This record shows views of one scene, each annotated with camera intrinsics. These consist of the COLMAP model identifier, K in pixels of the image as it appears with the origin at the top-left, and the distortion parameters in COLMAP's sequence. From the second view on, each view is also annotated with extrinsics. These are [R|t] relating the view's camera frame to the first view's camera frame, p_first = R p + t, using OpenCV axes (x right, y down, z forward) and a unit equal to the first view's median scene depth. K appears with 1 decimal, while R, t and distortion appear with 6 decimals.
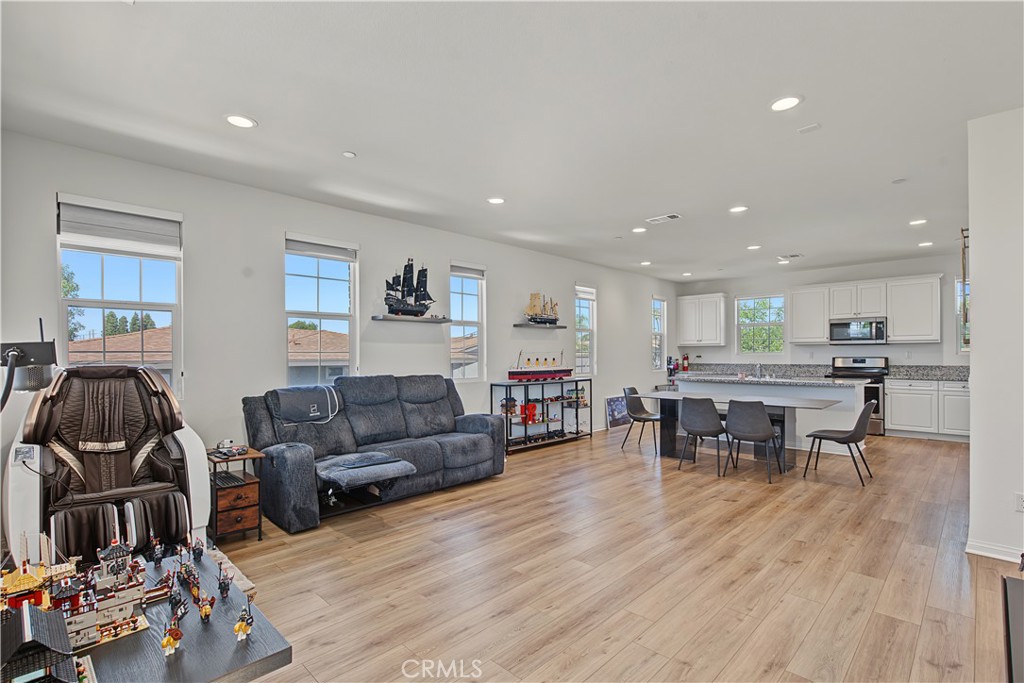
lens RADIAL K [[475.2, 0, 513.8], [0, 475.2, 355.4], [0, 0, 1]] dist [-0.000354, 0.000425]
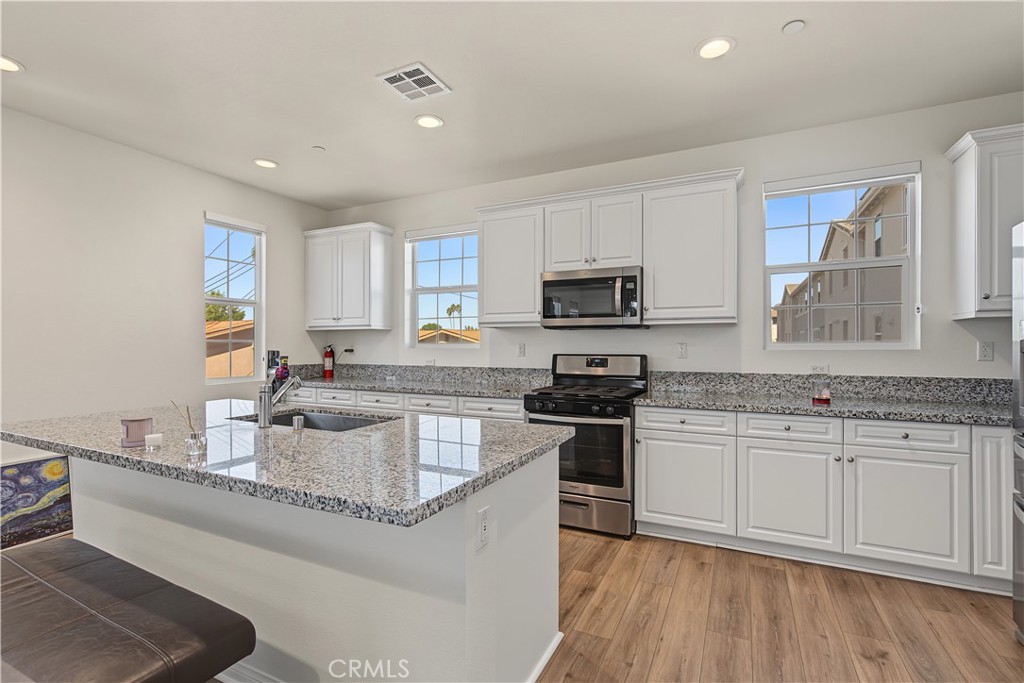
lens RADIAL K [[468.8, 0, 512.9], [0, 468.8, 345.2], [0, 0, 1]] dist [-0.000339, 0.000150]
pose [[0.947866, 0.006417, 0.318605, 0.603632], [-0.005265, 0.999976, -0.004475, -0.003616], [-0.318626, 0.002564, 0.947877, 0.705612]]
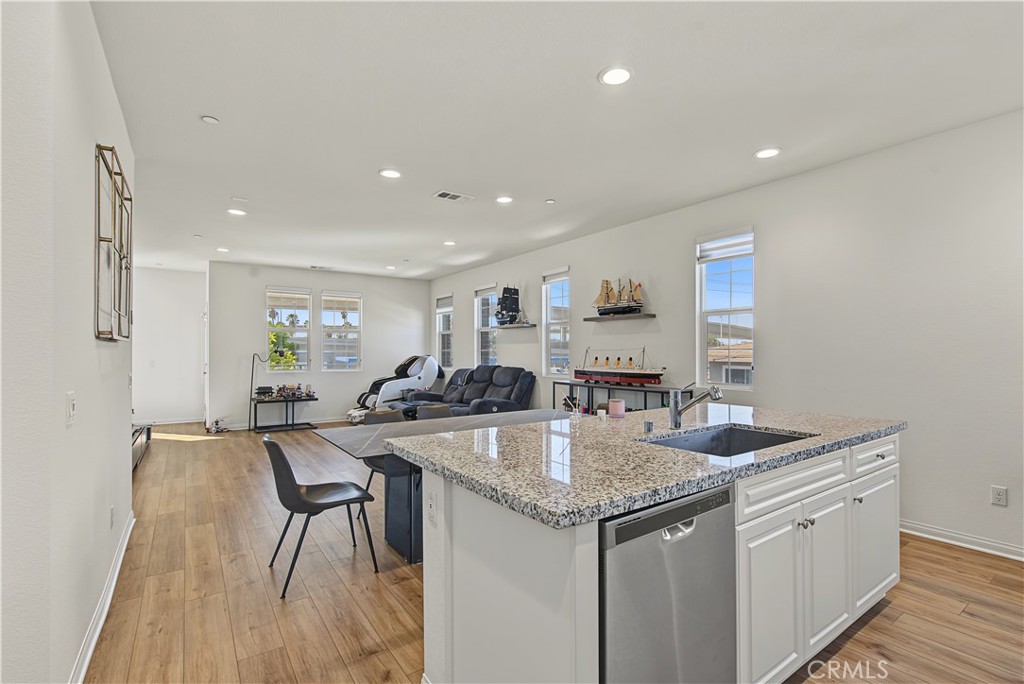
lens RADIAL K [[468.8, 0, 512.9], [0, 468.8, 345.7], [0, 0, 1]] dist [-0.000339, 0.000150]
pose [[-0.181876, -0.007147, -0.983295, 0.906398], [0.000092, 0.999973, -0.007286, -0.007824], [0.983321, -0.001416, -0.181871, 1.003715]]
